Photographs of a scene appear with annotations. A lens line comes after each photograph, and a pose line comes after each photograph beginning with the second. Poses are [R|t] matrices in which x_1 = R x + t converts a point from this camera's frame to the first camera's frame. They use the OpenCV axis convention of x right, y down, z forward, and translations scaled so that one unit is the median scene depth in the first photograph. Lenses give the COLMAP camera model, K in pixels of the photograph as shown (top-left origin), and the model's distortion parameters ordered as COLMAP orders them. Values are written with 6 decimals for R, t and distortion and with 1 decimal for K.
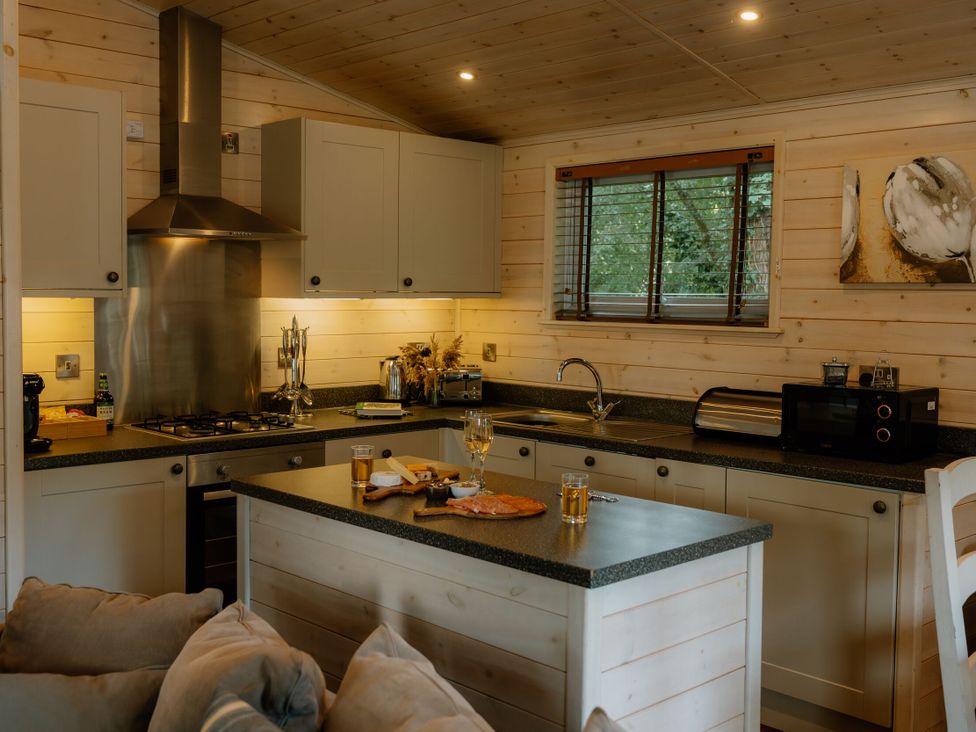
lens RADIAL K [[1046.9, 0, 481.0], [0, 1046.9, 355.9], [0, 0, 1]] dist [0.011907, 0.000000]
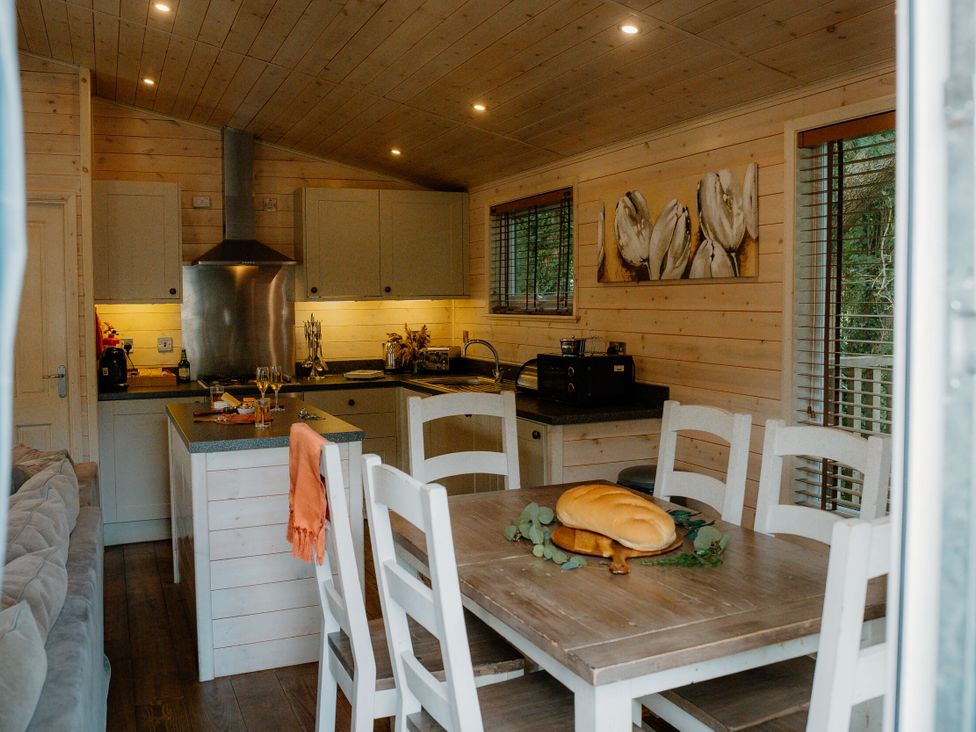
lens RADIAL K [[862.4, 0, 494.0], [0, 862.4, 359.2], [0, 0, 1]] dist [-0.076771, -0.003198]
pose [[0.944198, 0.002542, -0.329369, 0.558830], [0.000070, 0.999969, 0.007919, 0.022396], [0.329379, -0.007500, 0.944168, -0.125349]]
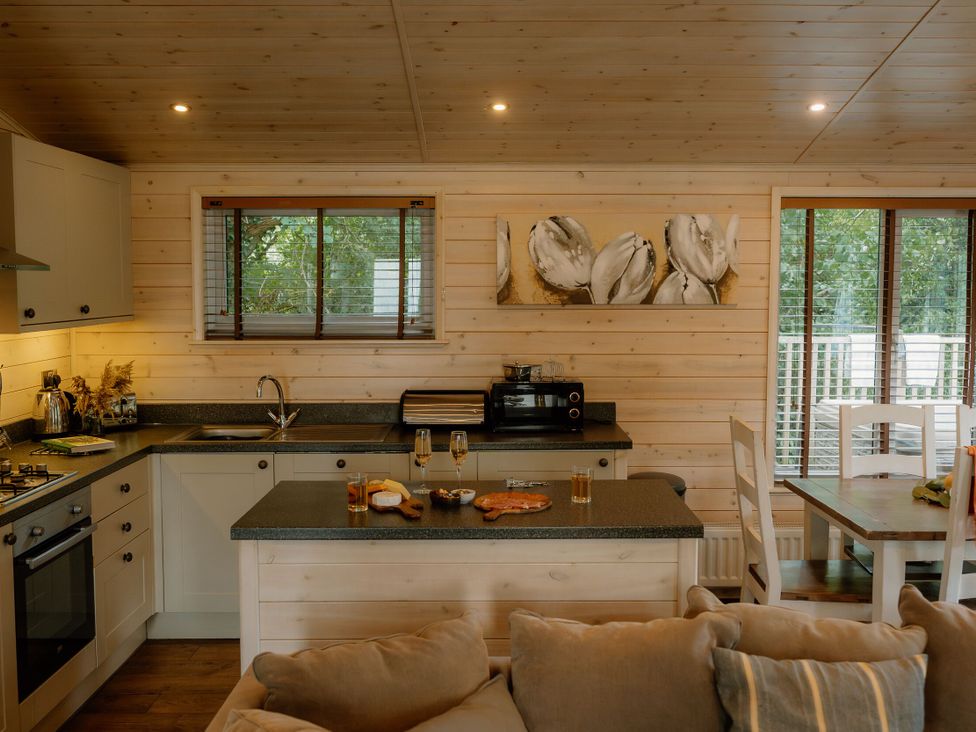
lens RADIAL K [[967.4, 0, 490.7], [0, 967.4, 371.5], [0, 0, 1]] dist [-0.018504, 0.000000]
pose [[0.691608, -0.076415, 0.718220, -0.530594], [0.053008, 0.997076, 0.055040, -0.050049], [-0.720326, 0.000006, 0.693636, 0.138686]]
